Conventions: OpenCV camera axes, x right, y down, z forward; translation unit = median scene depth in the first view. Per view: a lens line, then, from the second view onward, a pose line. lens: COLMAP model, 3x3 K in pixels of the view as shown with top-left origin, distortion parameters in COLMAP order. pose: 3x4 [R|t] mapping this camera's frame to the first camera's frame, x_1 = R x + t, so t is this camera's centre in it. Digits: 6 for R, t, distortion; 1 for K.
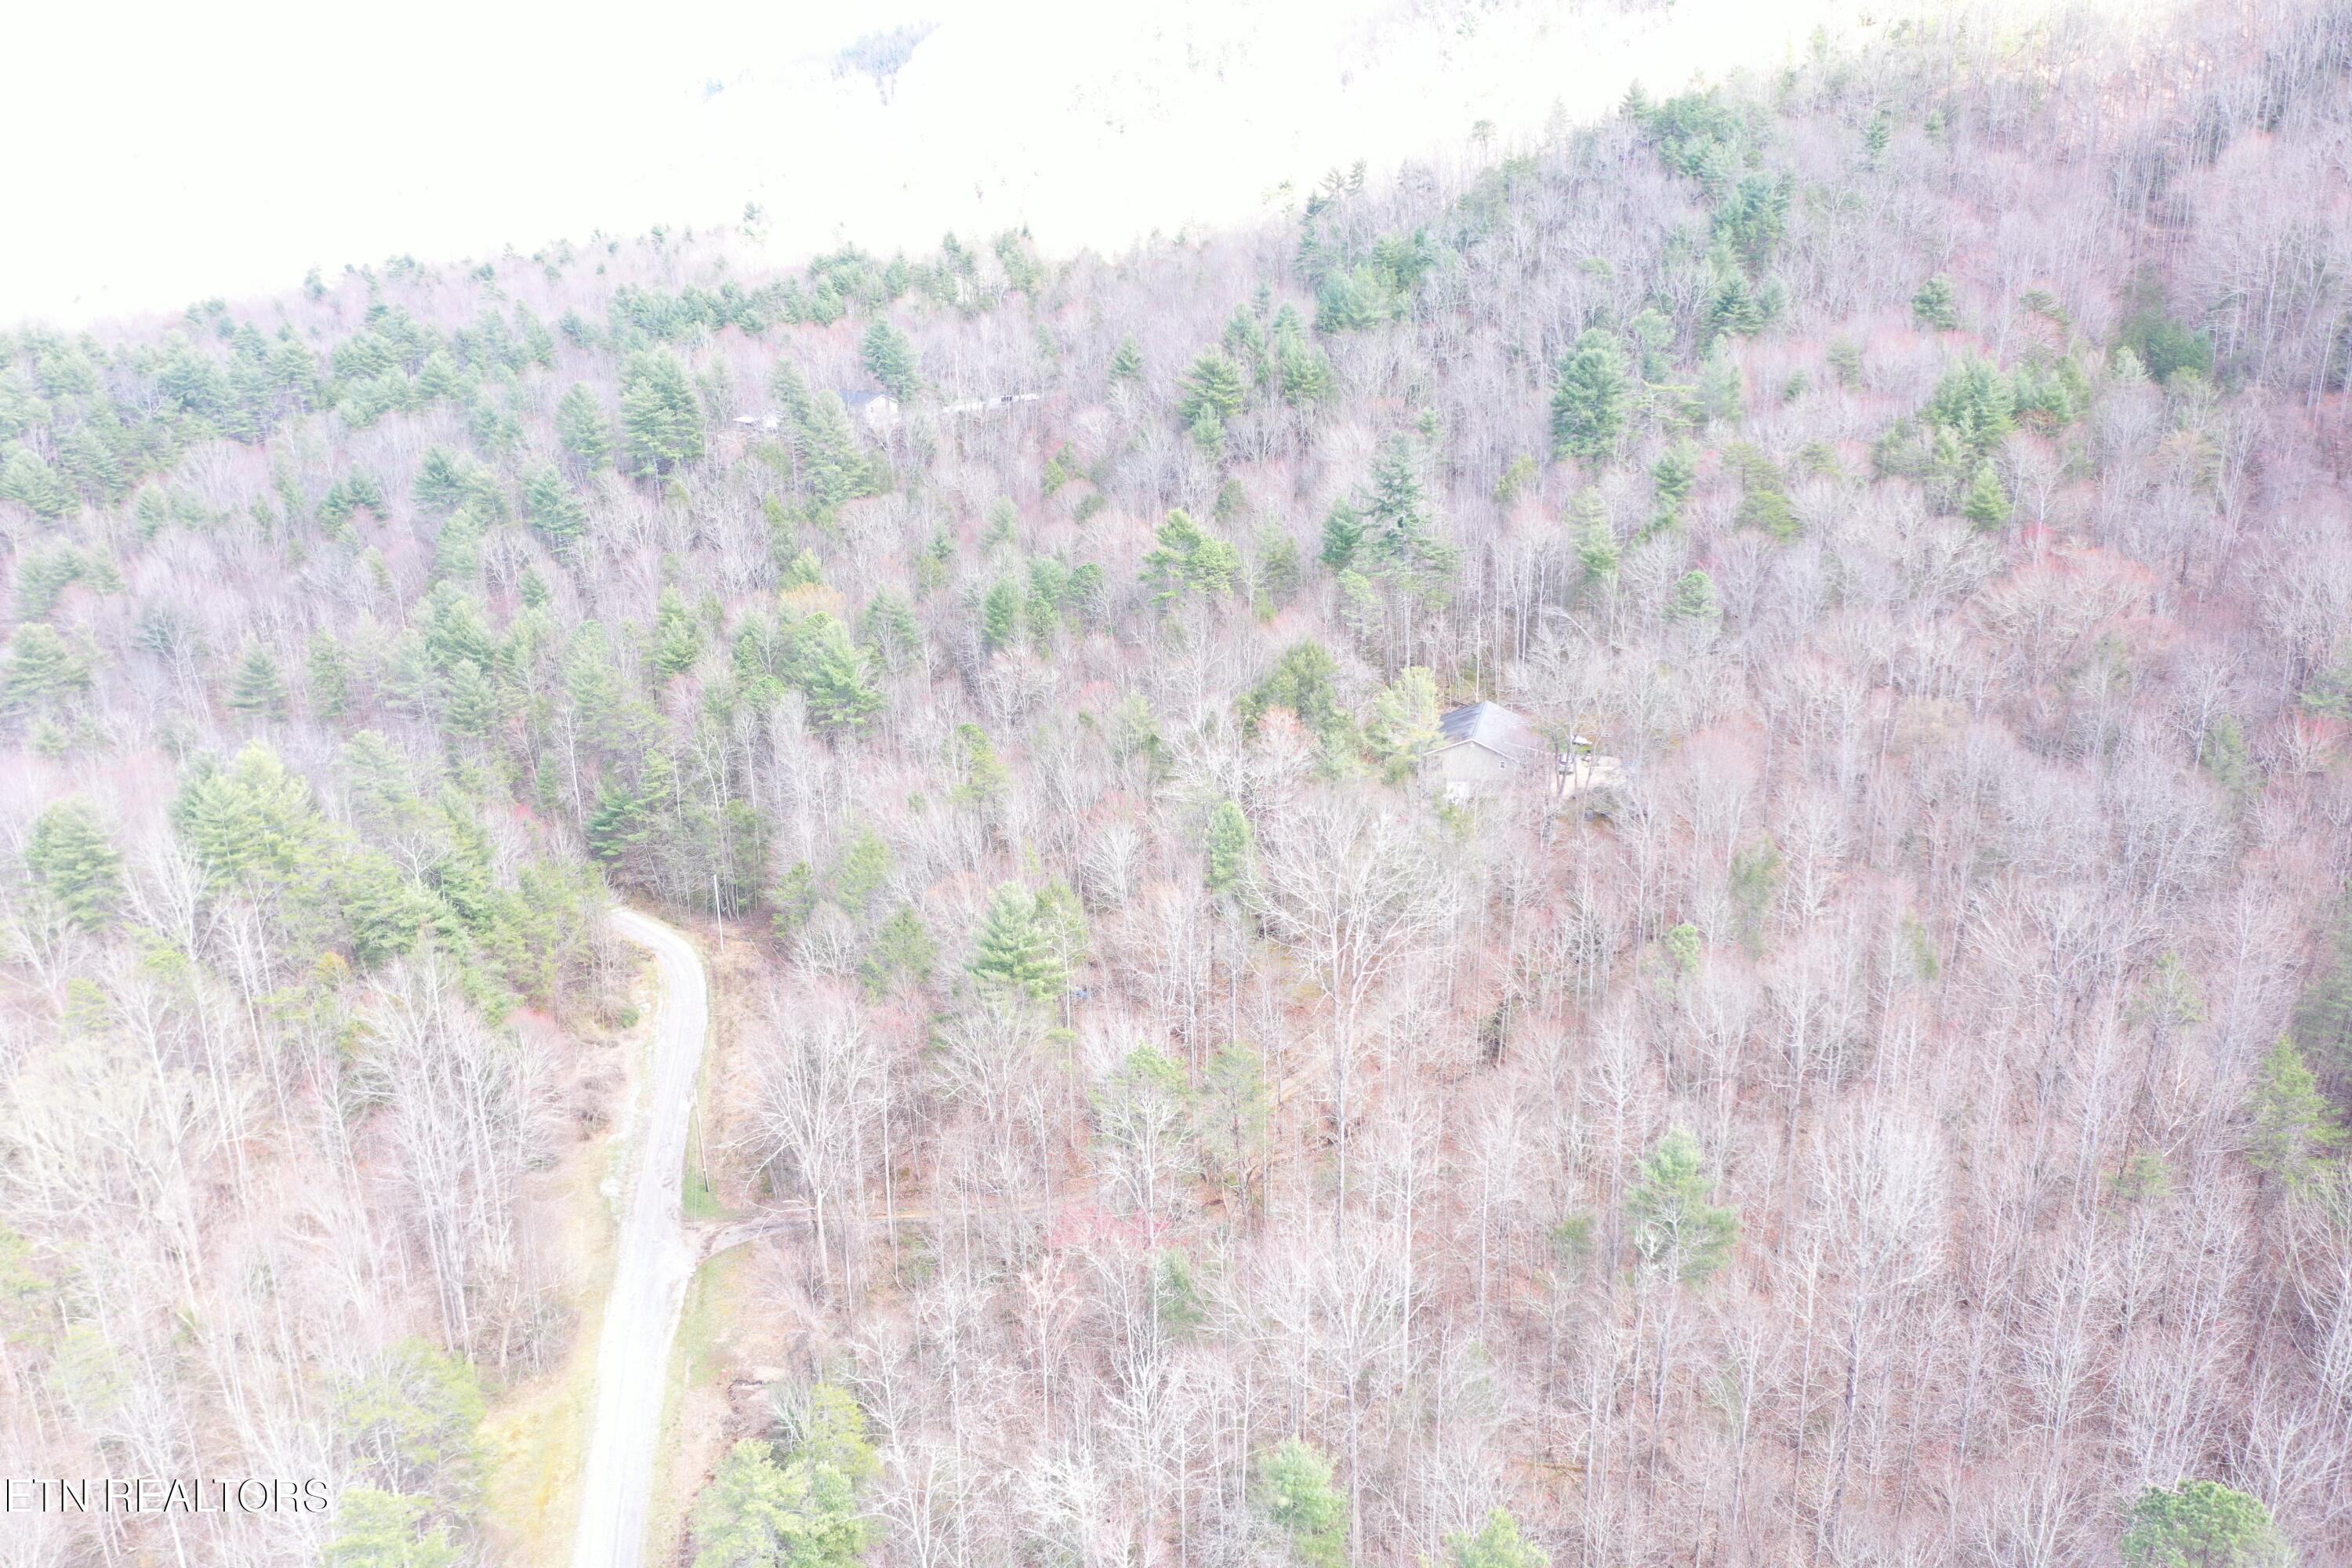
lens RADIAL K [[1874.2, 0, 1183.5], [0, 1874.2, 779.8], [0, 0, 1]] dist [0.020777, 0.006593]
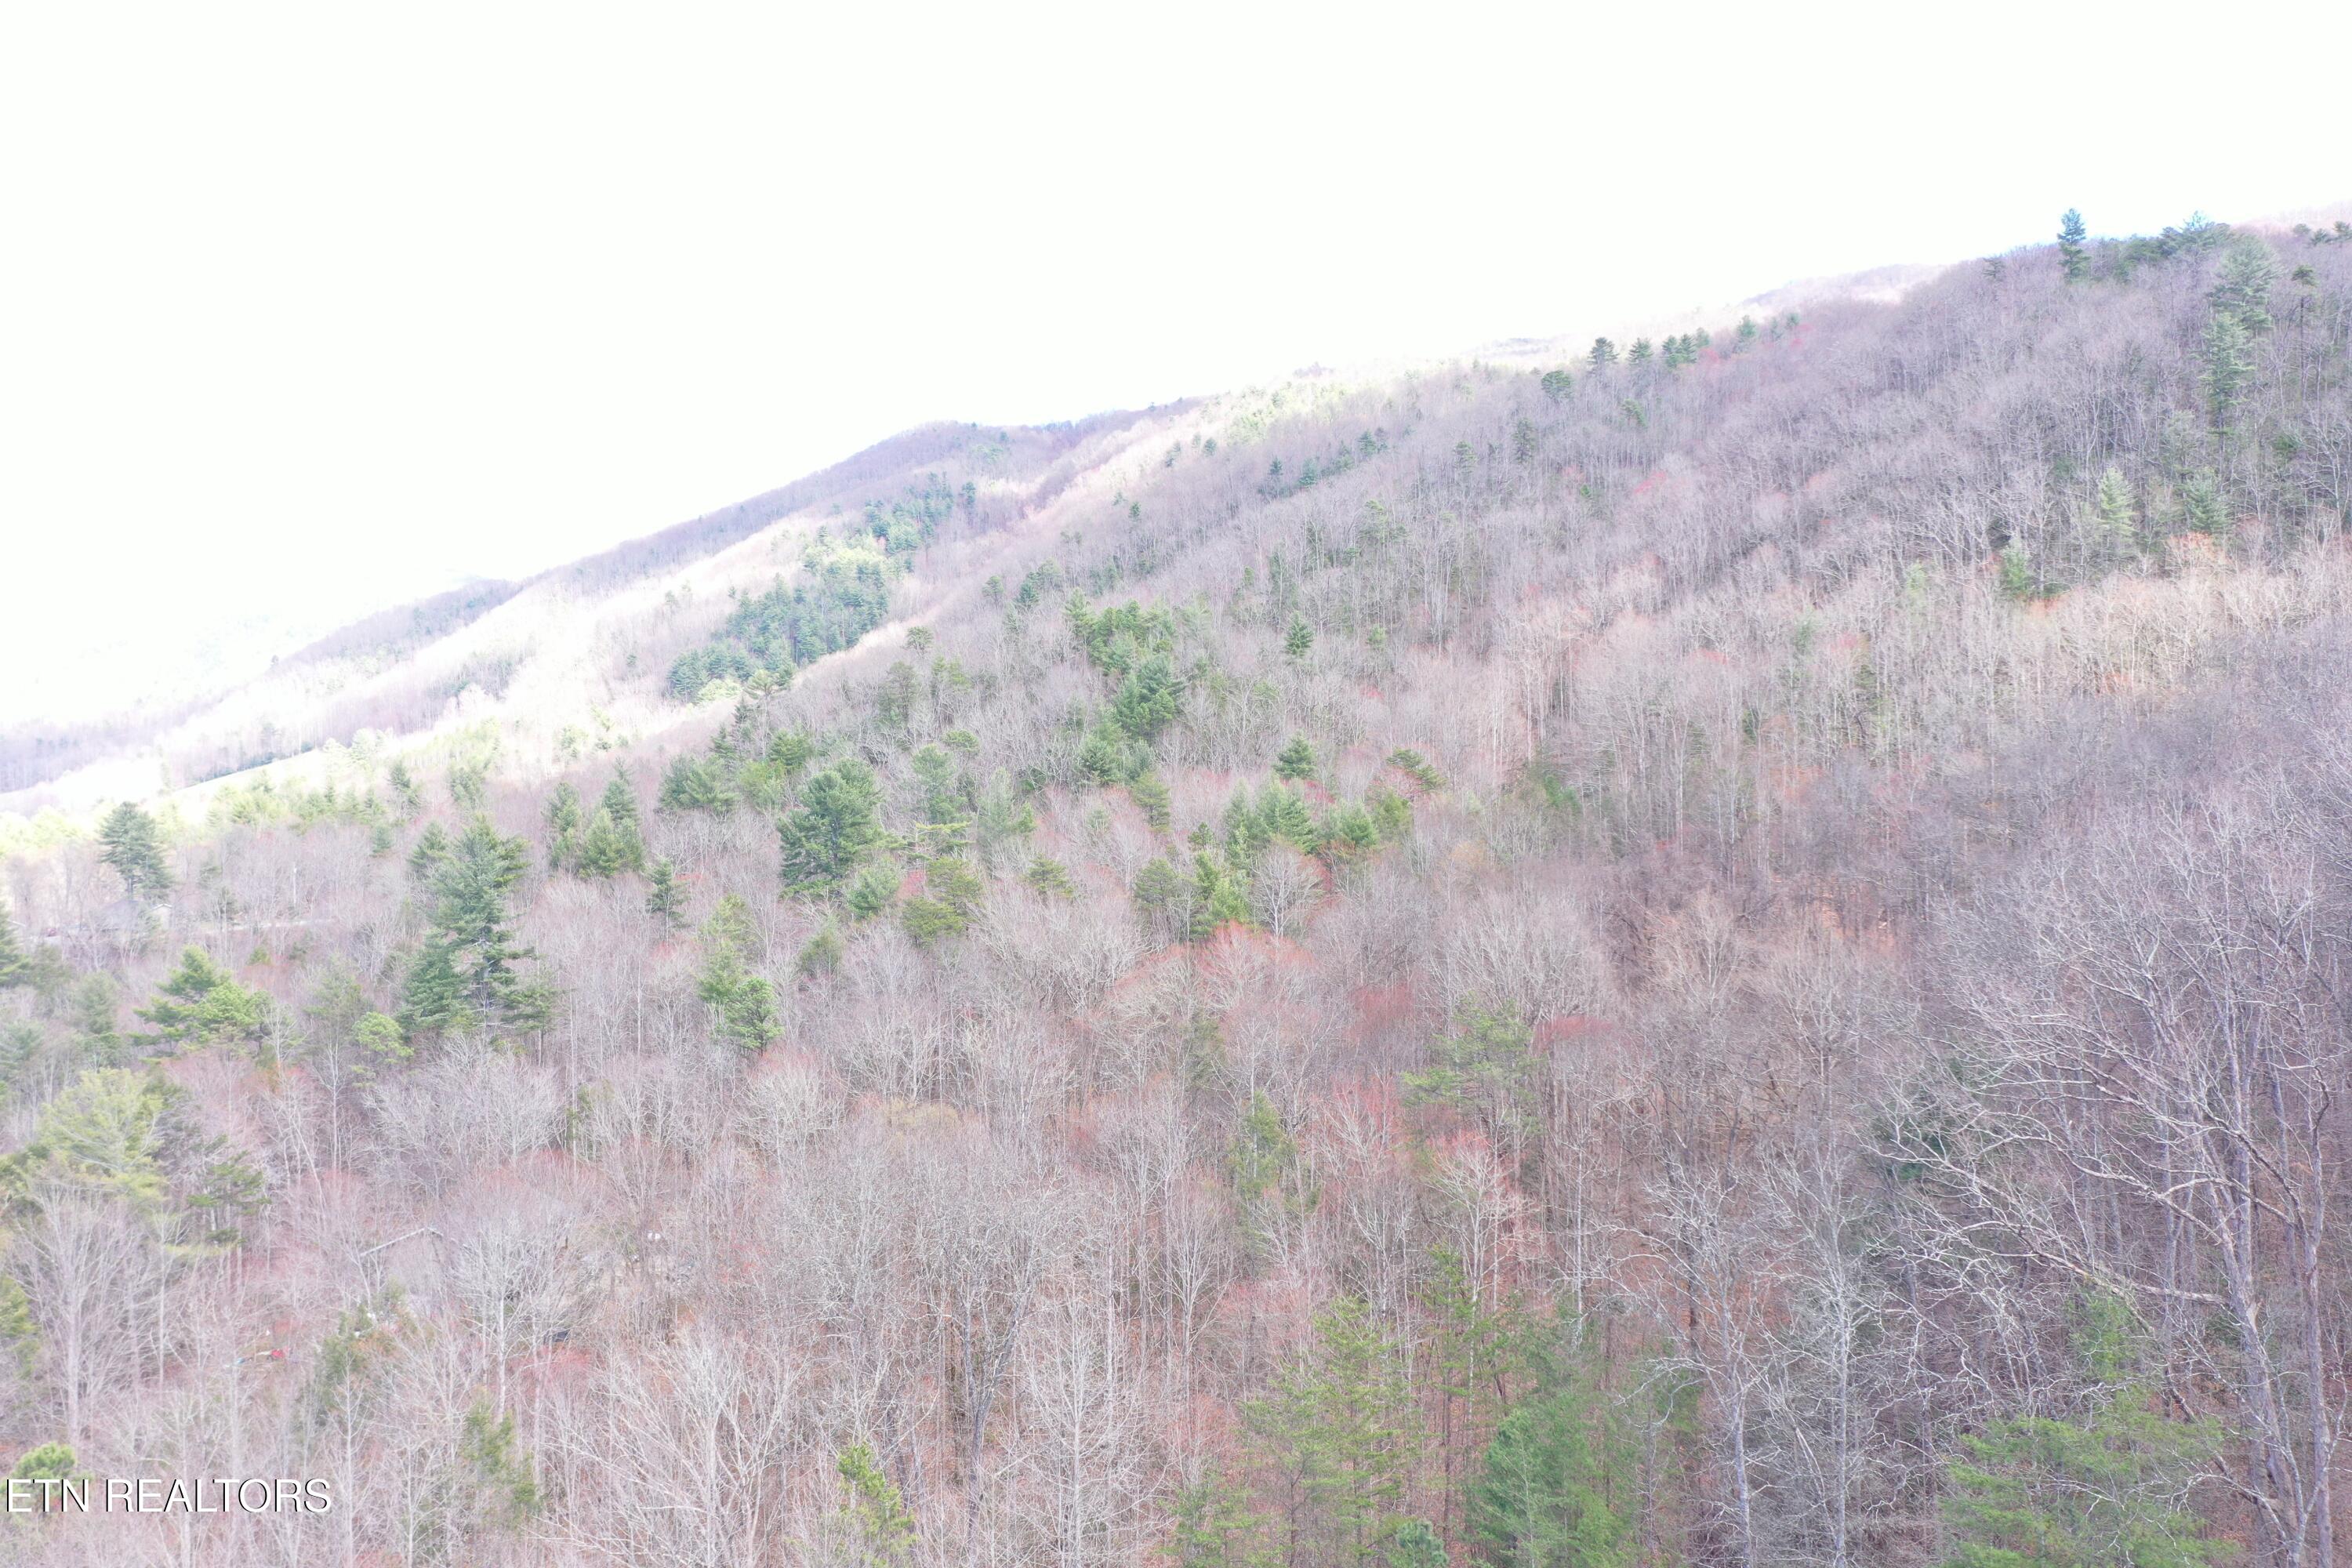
lens RADIAL K [[1874.2, 0, 1183.5], [0, 1874.2, 779.8], [0, 0, 1]] dist [0.020777, 0.006593]
pose [[0.990119, 0.011563, 0.139751, 0.203519], [0.034579, 0.945685, -0.323240, 0.034758], [-0.135898, 0.324879, 0.935941, 0.167272]]
